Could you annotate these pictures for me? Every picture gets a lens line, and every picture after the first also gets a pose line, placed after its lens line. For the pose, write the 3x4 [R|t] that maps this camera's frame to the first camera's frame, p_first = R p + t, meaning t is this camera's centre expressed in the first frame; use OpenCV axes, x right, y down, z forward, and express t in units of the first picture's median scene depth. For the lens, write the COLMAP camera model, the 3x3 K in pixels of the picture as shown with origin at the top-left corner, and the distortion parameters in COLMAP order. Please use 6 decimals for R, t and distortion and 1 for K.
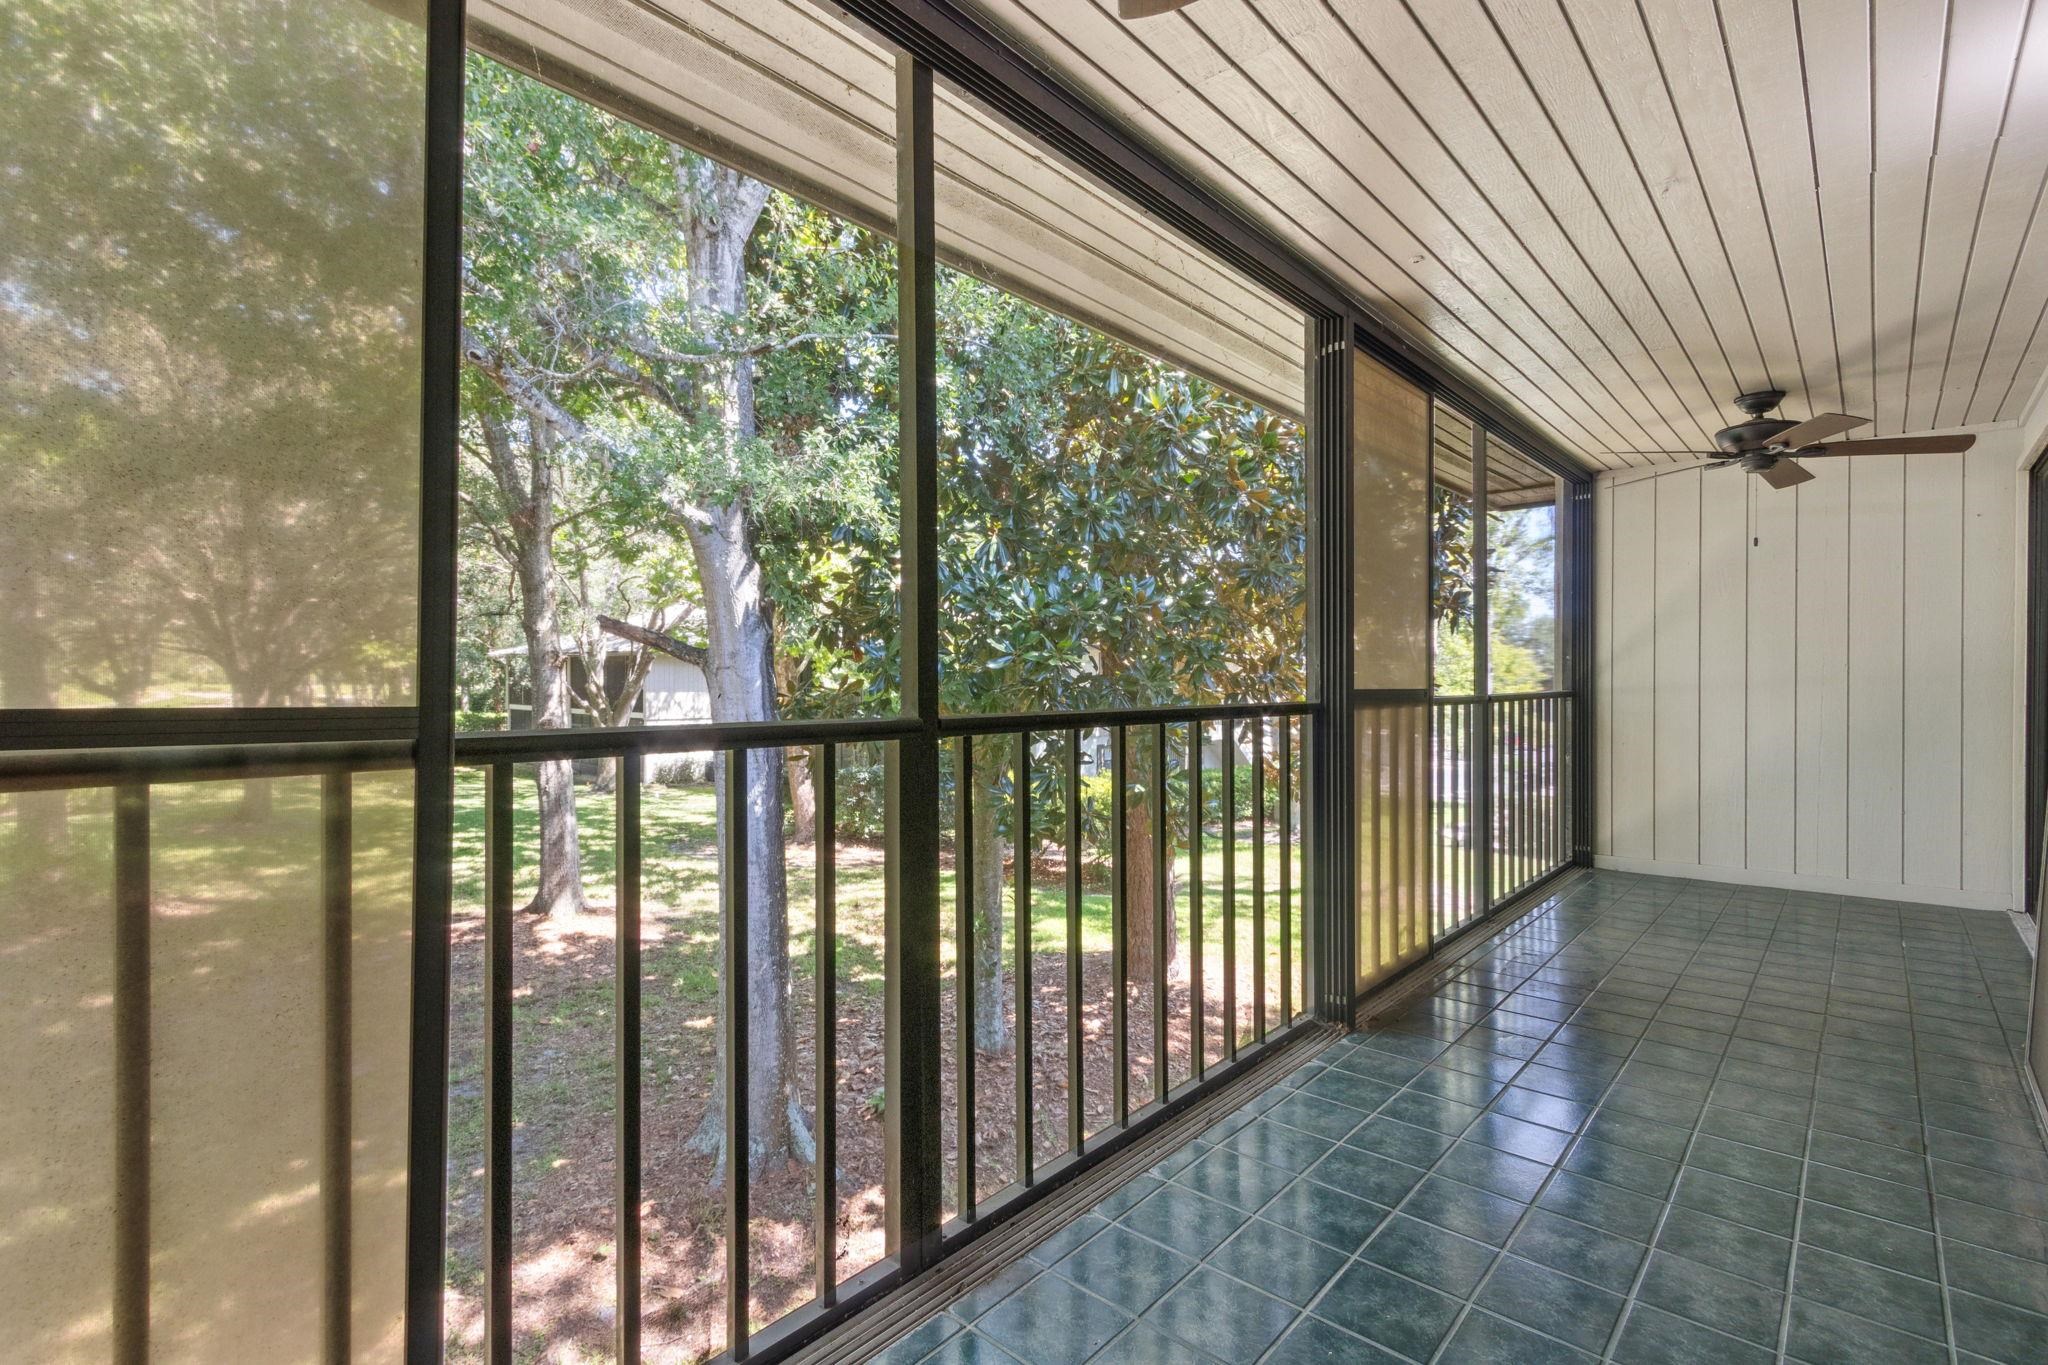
lens RADIAL K [[941.3, 0, 1021.0], [0, 941.3, 693.4], [0, 0, 1]] dist [0.017877, -0.000086]
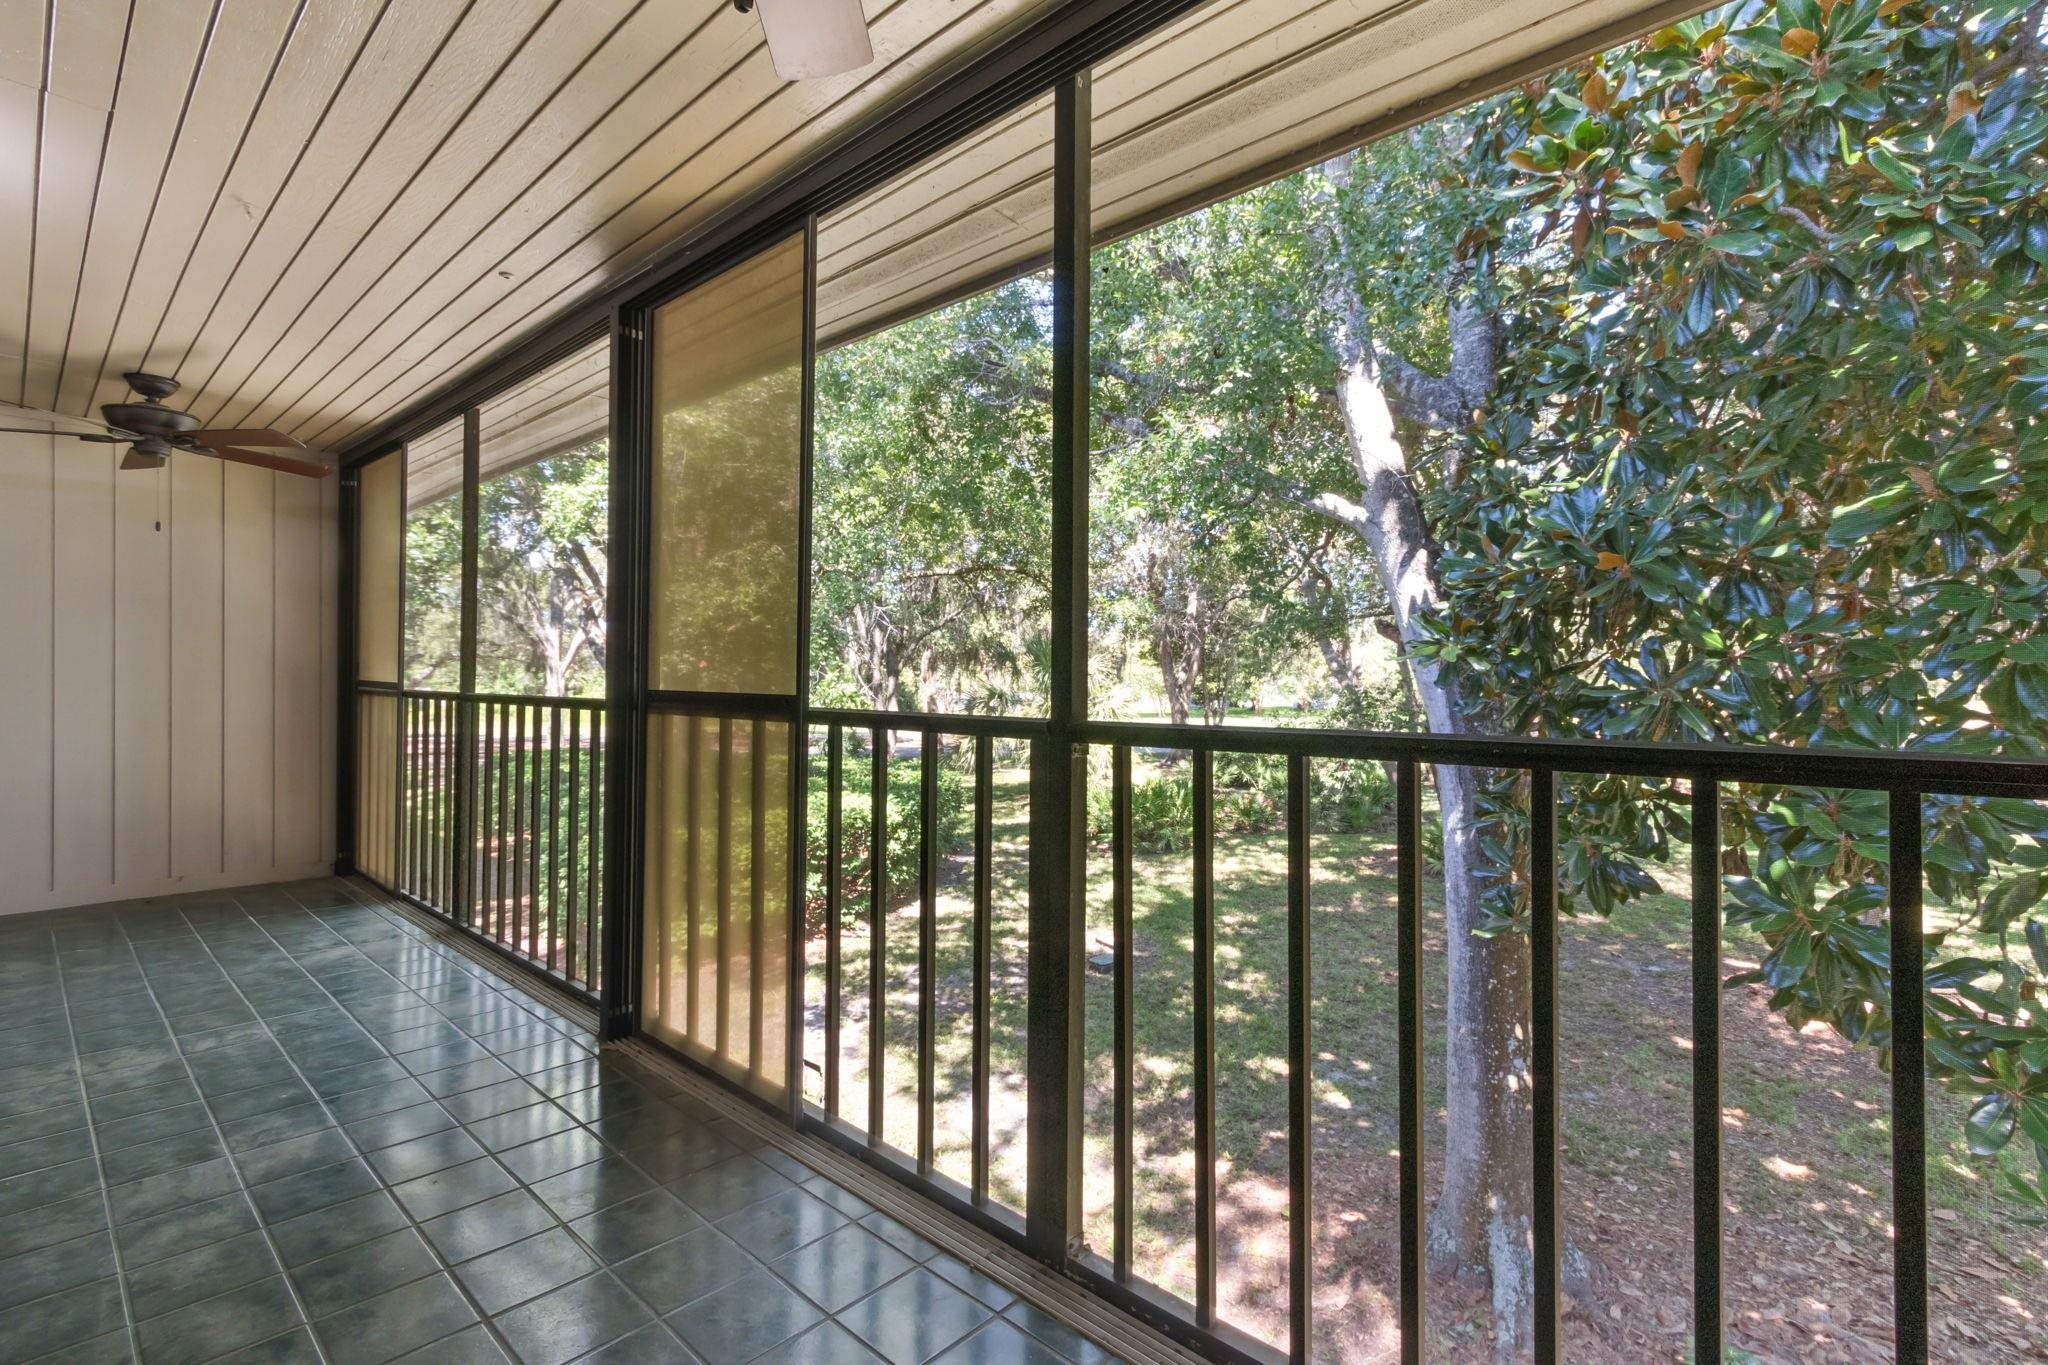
lens RADIAL K [[947.6, 0, 1025.3], [0, 947.6, 663.7], [0, 0, 1]] dist [0.002132, -0.000521]
pose [[-0.015179, -0.012152, -0.999811, 0.926999], [-0.025780, 0.999598, -0.011758, -0.020236], [0.999552, 0.025597, -0.015486, 1.013051]]
